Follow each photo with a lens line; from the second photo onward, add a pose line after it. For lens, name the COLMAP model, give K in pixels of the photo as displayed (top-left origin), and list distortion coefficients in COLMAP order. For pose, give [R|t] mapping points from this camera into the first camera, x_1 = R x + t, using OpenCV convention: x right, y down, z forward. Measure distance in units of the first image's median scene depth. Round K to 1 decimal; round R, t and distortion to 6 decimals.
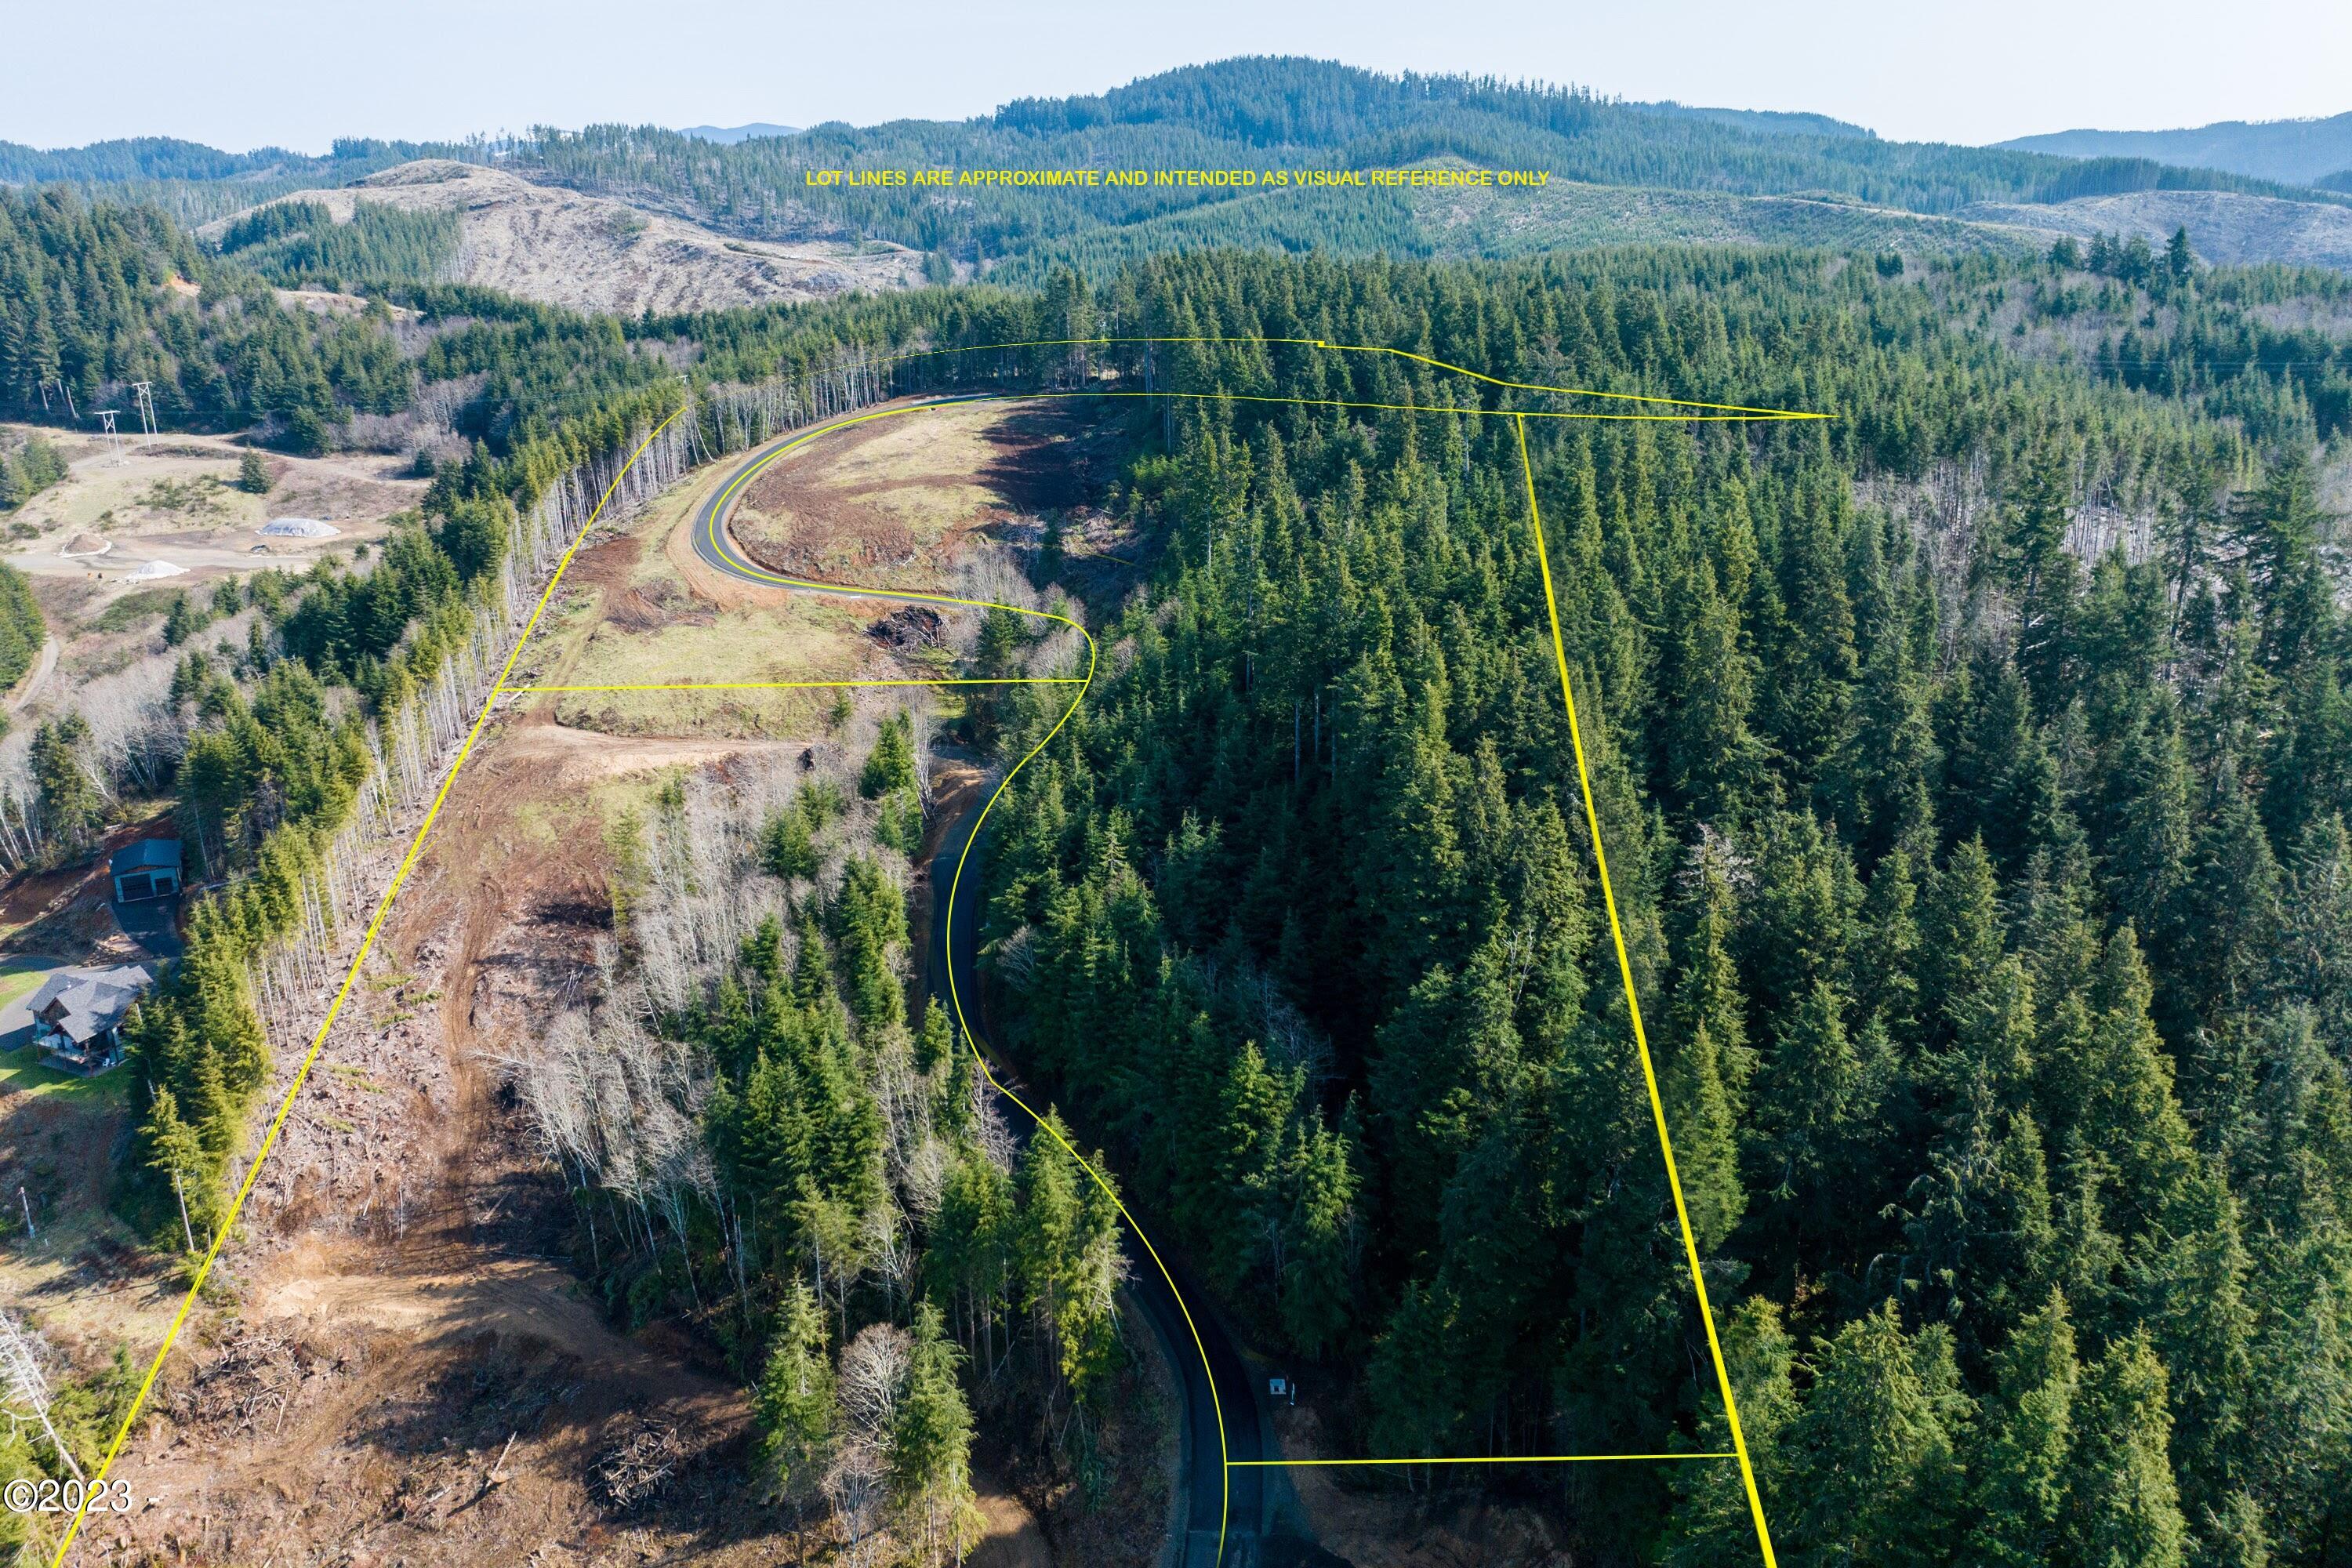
lens RADIAL K [[1627.8, 0, 1123.0], [0, 1627.8, 785.0], [0, 0, 1]] dist [-0.043344, 0.003440]
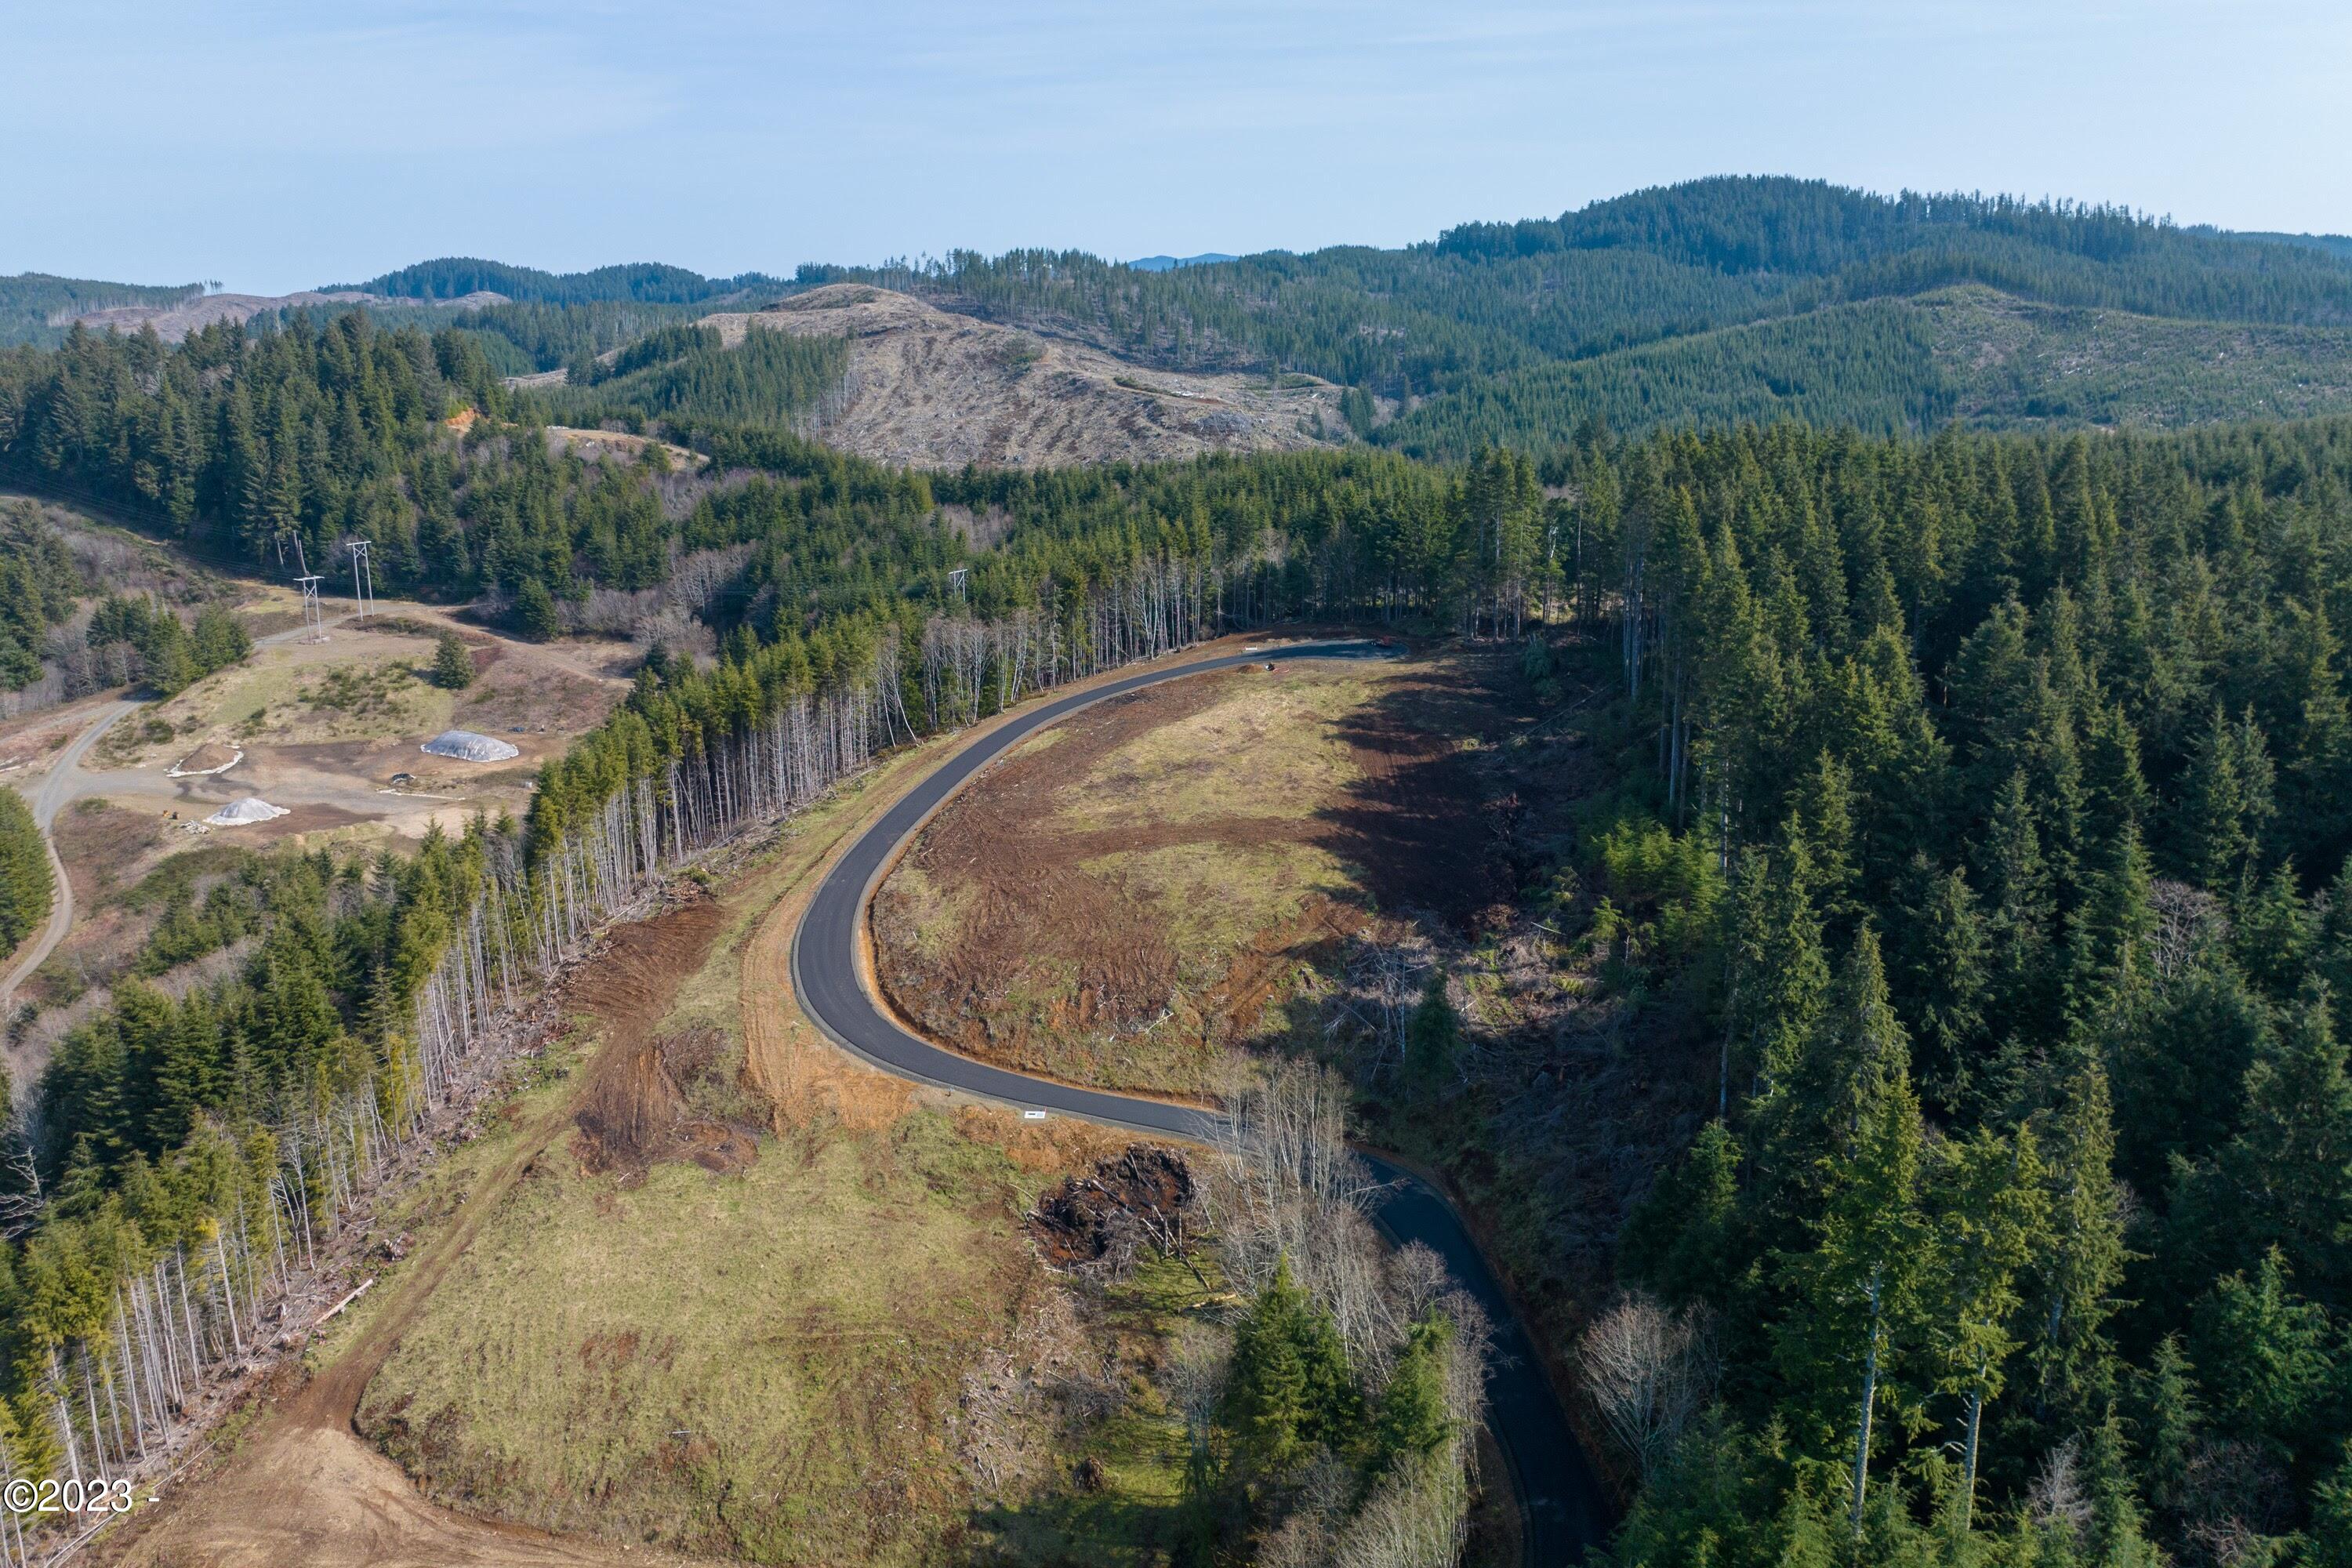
lens RADIAL K [[1644.7, 0, 1181.7], [0, 1644.7, 798.4], [0, 0, 1]] dist [-0.025949, -0.022041]
pose [[0.975275, 0.062512, -0.211968, -0.008819], [-0.076728, 0.995274, -0.059513, -0.097468], [0.207246, 0.074306, 0.975463, 0.260828]]
